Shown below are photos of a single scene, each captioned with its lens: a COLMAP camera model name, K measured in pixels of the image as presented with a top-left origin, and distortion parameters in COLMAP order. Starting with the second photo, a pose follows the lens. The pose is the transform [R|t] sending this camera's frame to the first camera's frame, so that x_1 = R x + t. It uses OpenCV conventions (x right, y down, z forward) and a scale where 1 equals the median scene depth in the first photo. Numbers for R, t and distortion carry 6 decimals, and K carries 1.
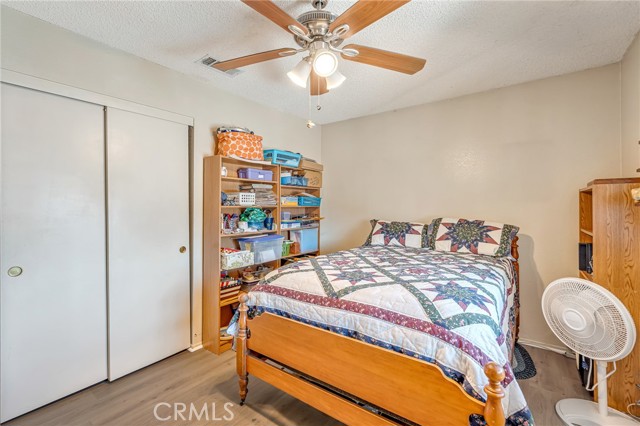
lens RADIAL K [[284.7, 0, 320.1], [0, 284.7, 210.4], [0, 0, 1]] dist [-0.001530, -0.000234]
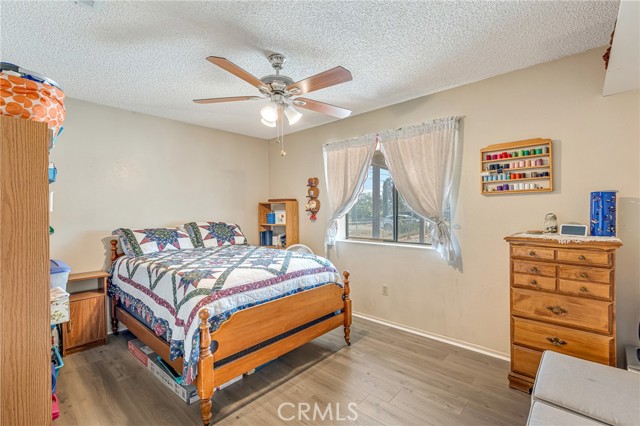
lens RADIAL K [[284.7, 0, 320.1], [0, 284.7, 210.4], [0, 0, 1]] dist [-0.001530, -0.000234]
pose [[0.097706, -0.000114, 0.995215, -1.265096], [0.020234, 0.999794, -0.001872, -0.018784], [-0.995010, 0.020320, 0.097688, 0.586367]]
